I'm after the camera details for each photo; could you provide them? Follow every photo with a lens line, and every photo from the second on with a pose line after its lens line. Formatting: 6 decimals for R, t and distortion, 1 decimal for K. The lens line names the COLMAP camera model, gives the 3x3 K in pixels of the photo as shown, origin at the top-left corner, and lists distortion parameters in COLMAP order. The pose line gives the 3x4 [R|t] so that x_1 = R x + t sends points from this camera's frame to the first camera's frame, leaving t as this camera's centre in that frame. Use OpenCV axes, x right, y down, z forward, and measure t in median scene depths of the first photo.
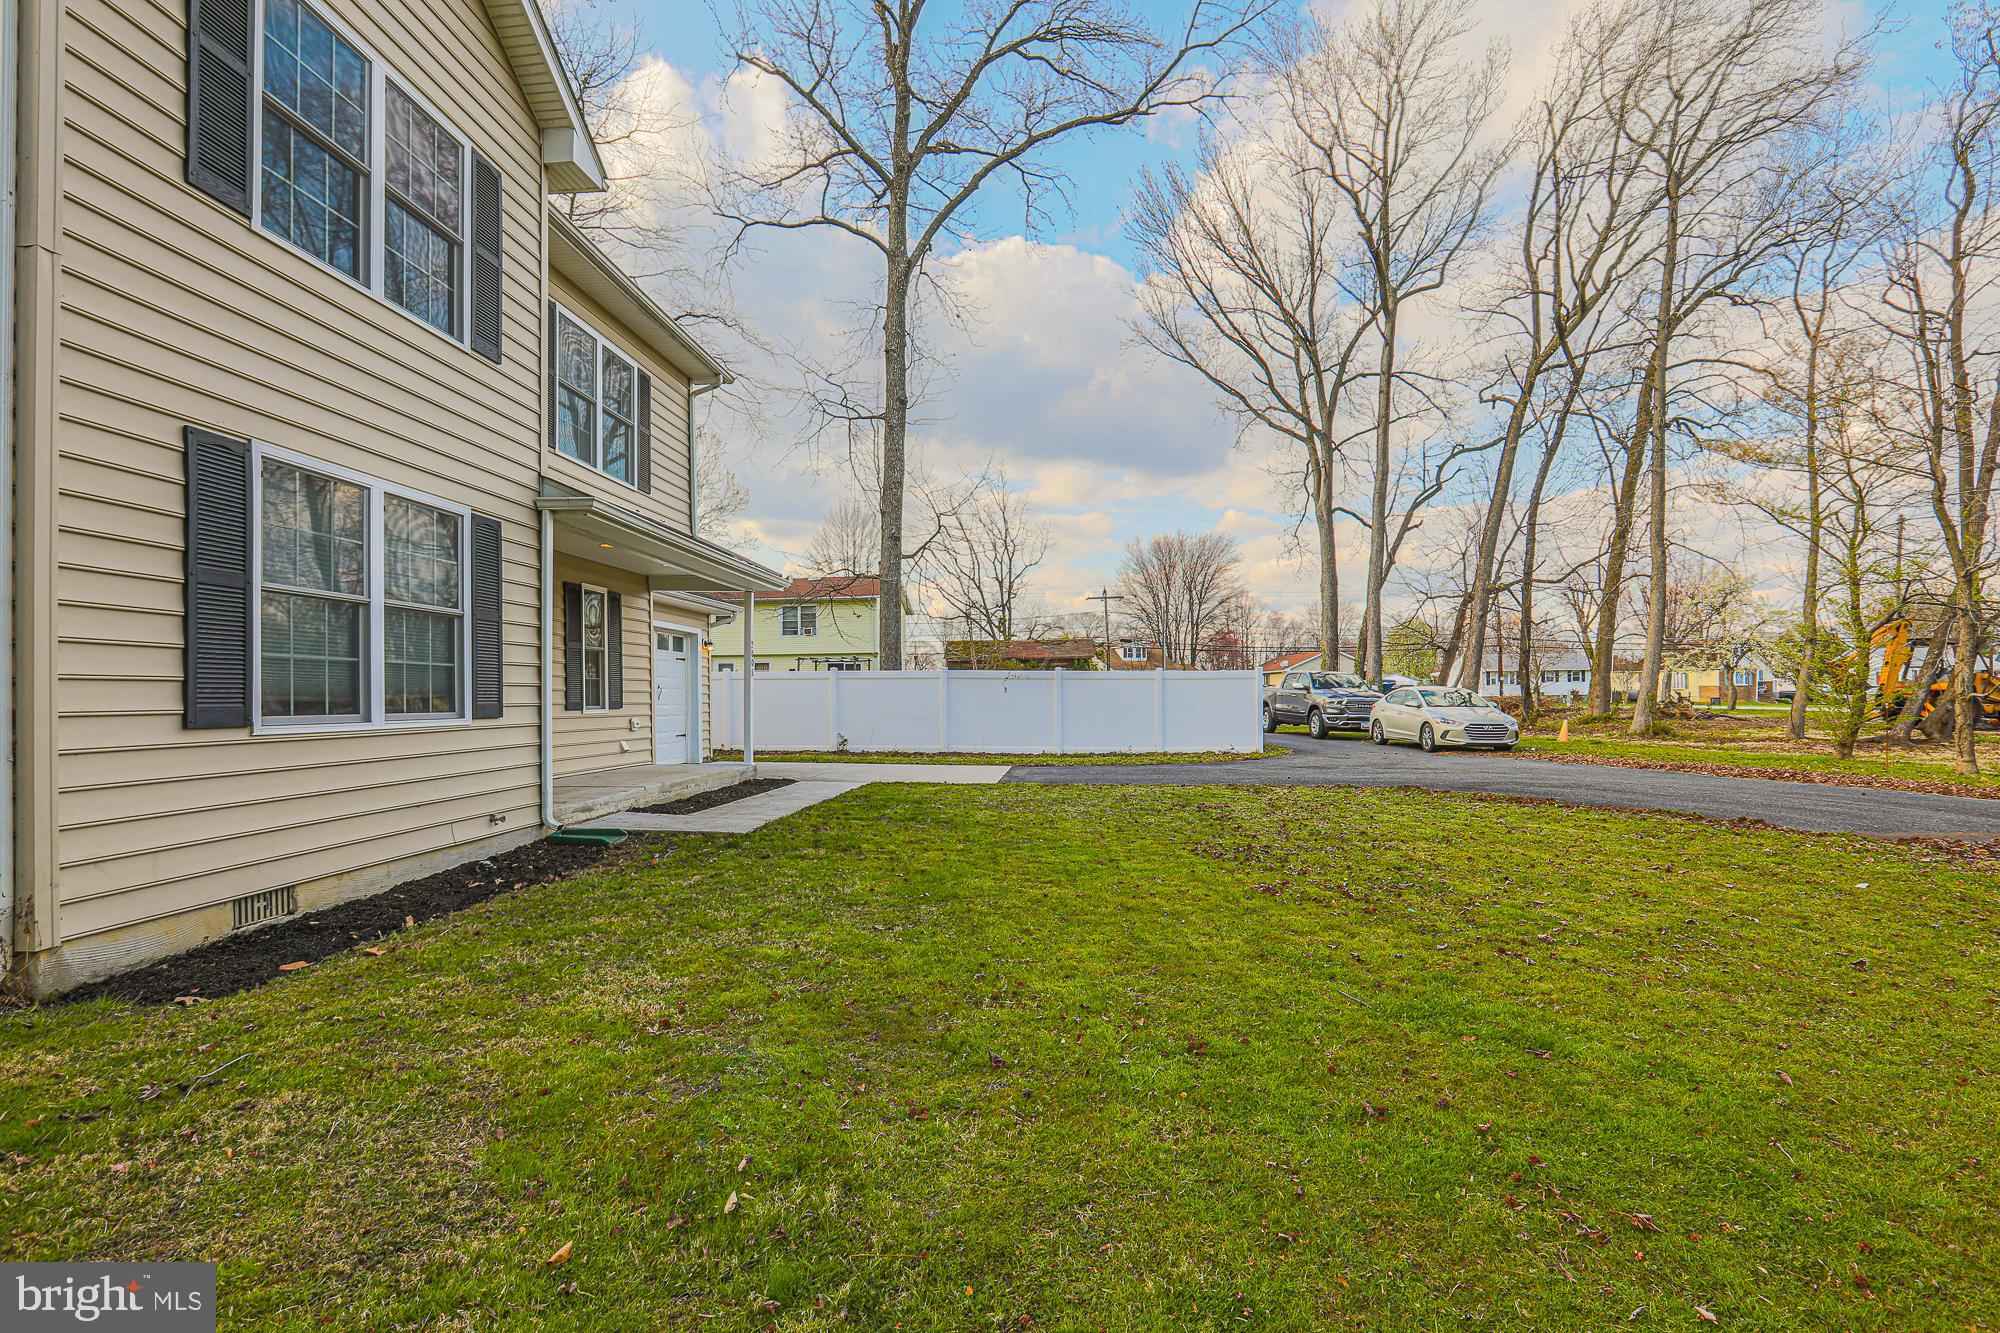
lens RADIAL K [[939.9, 0, 1008.6], [0, 939.9, 681.4], [0, 0, 1]] dist [-0.050285, 0.033221]
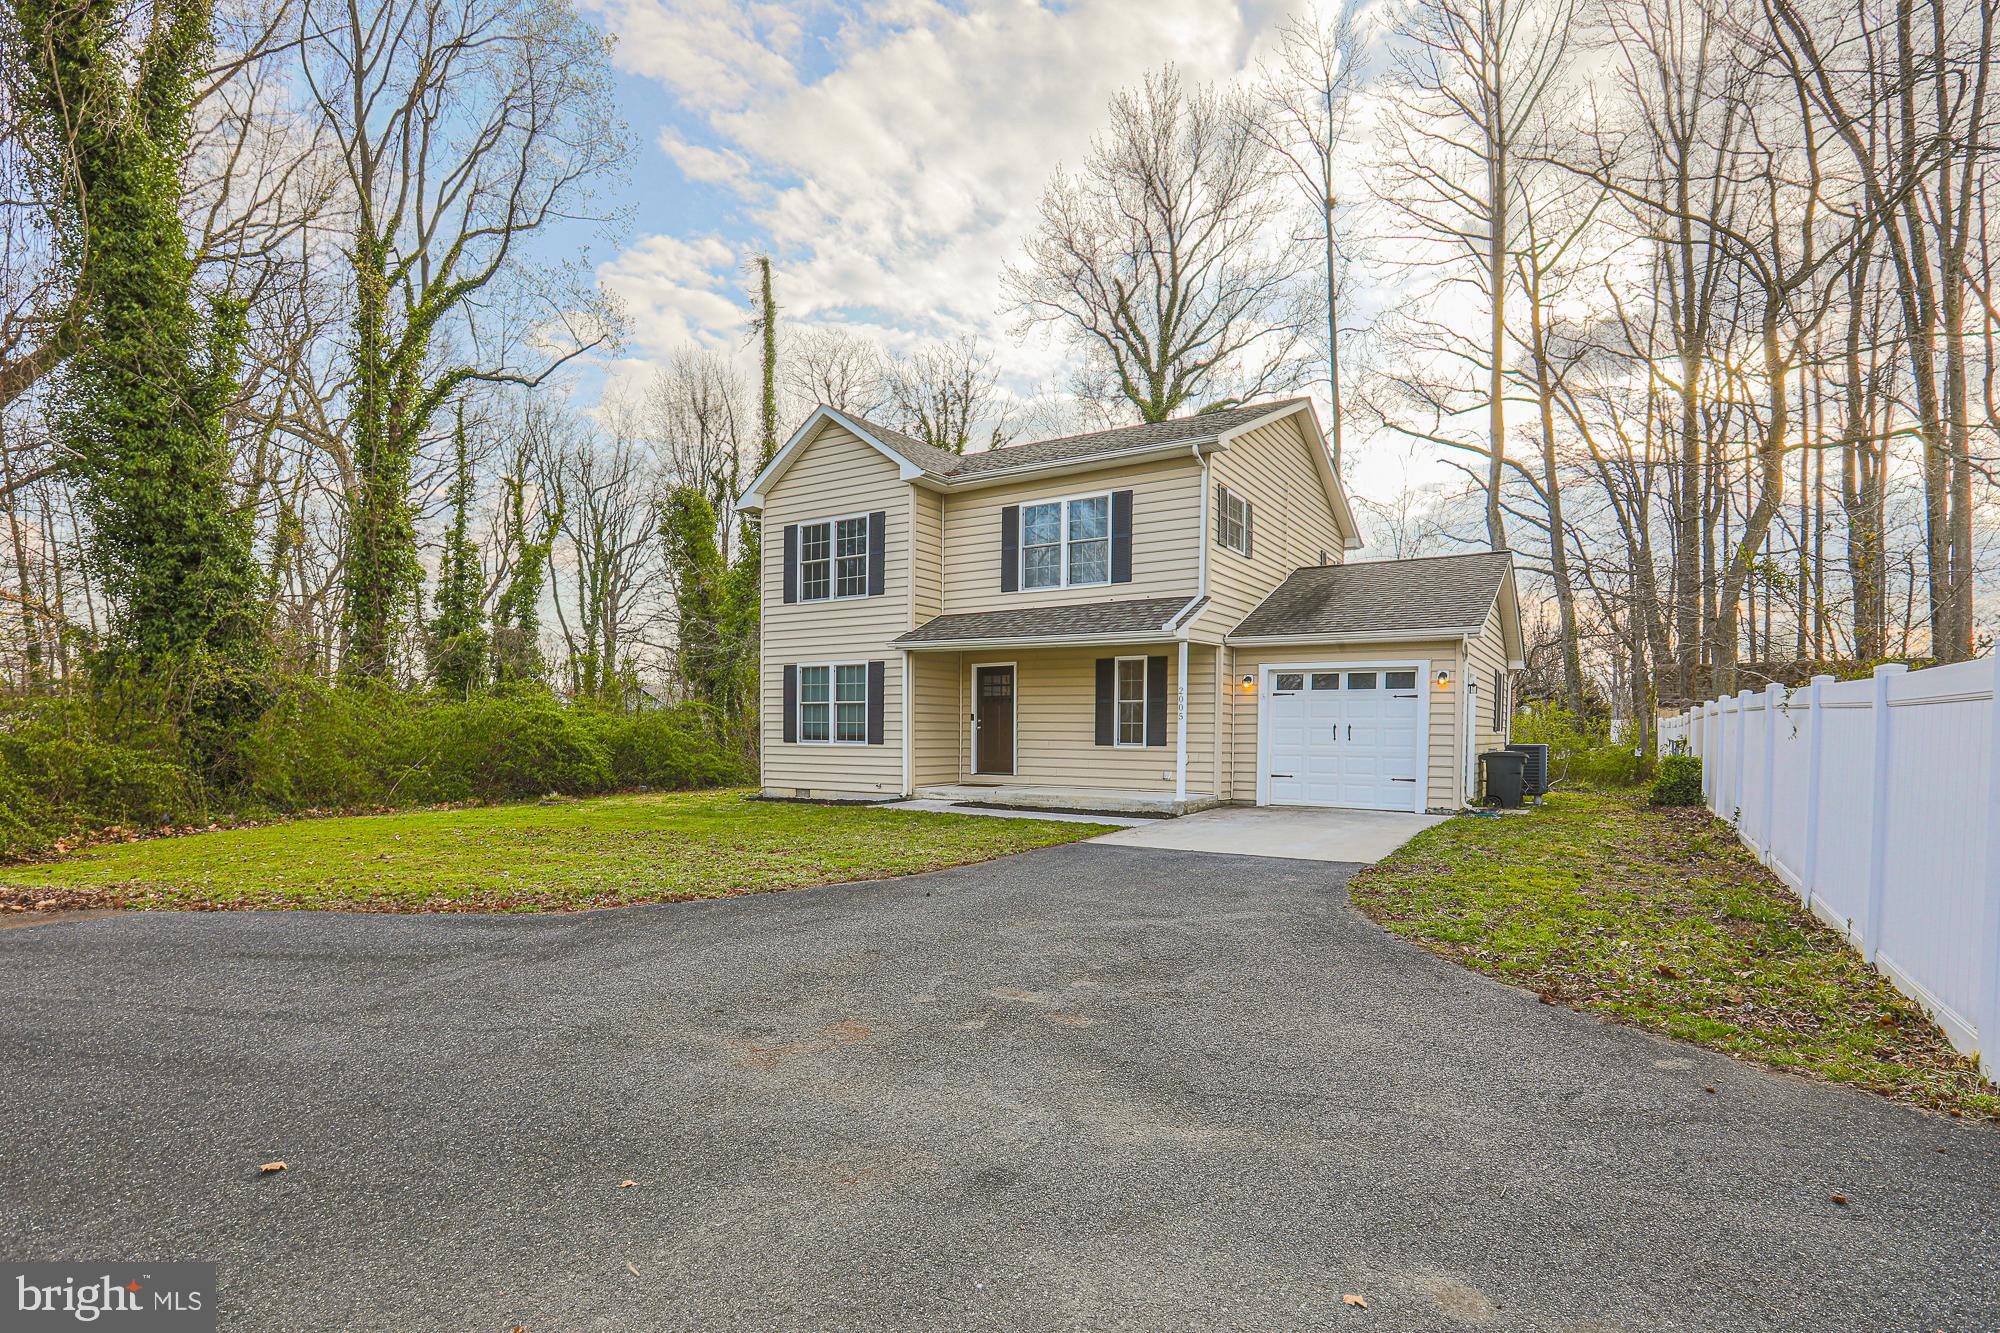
lens RADIAL K [[962.6, 0, 1012.6], [0, 962.6, 758.4], [0, 0, 1]] dist [-0.016391, -0.014130]
pose [[-0.487314, 0.031108, -0.872672, 1.152562], [0.012617, 0.999512, 0.028584, 0.008180], [0.873136, 0.002919, -0.487469, 1.985455]]
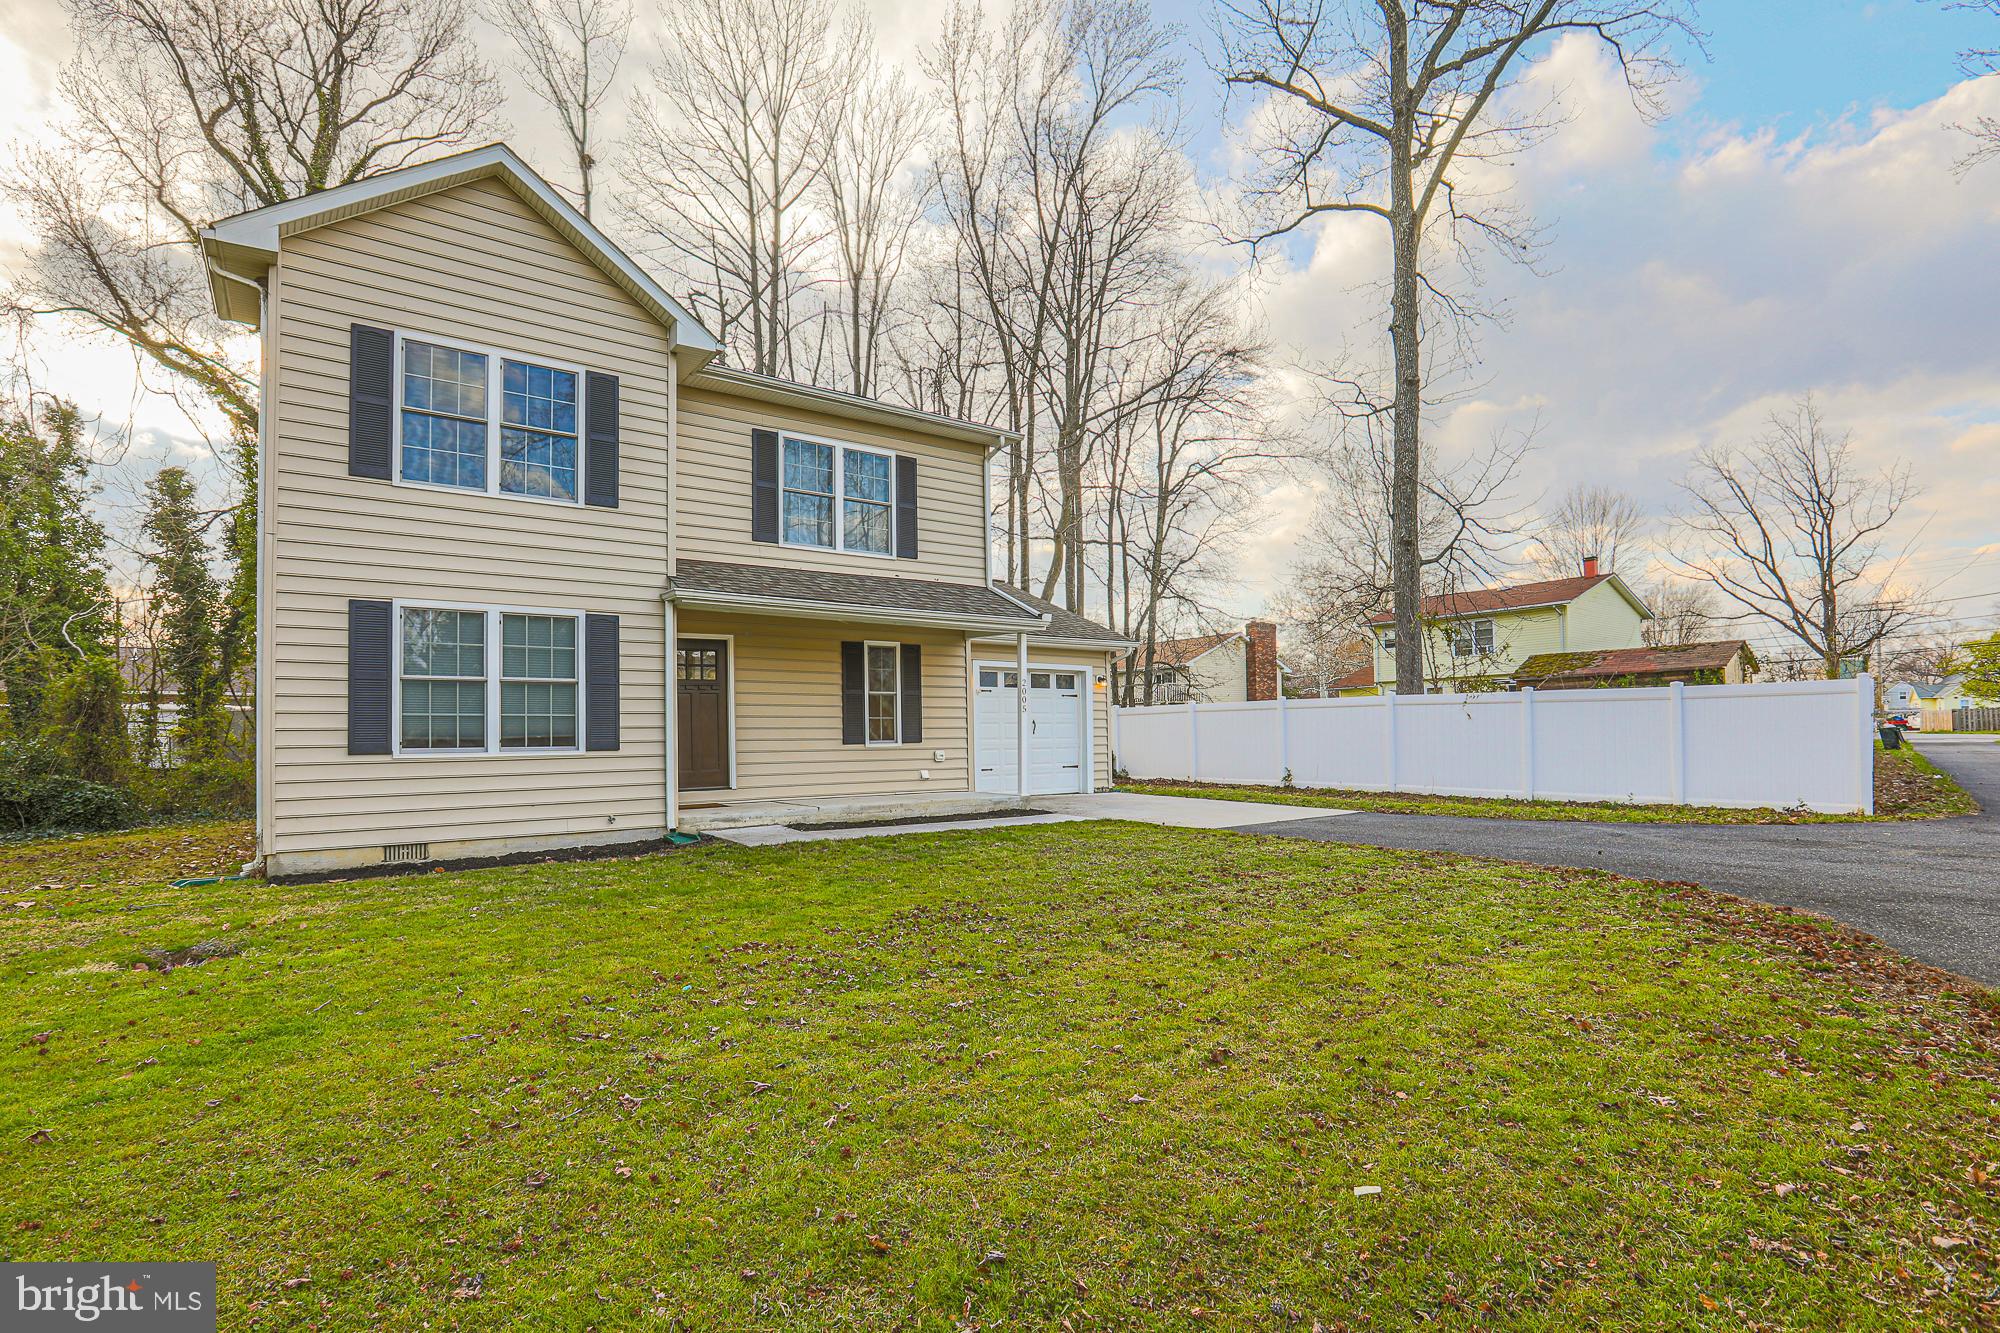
lens RADIAL K [[971.2, 0, 999.2], [0, 971.2, 710.7], [0, 0, 1]] dist [-0.059315, 0.037746]
pose [[0.652757, -0.023945, -0.757189, 0.785576], [0.023677, 0.999657, -0.011201, 0.007041], [0.757197, -0.010616, 0.653100, 0.370559]]
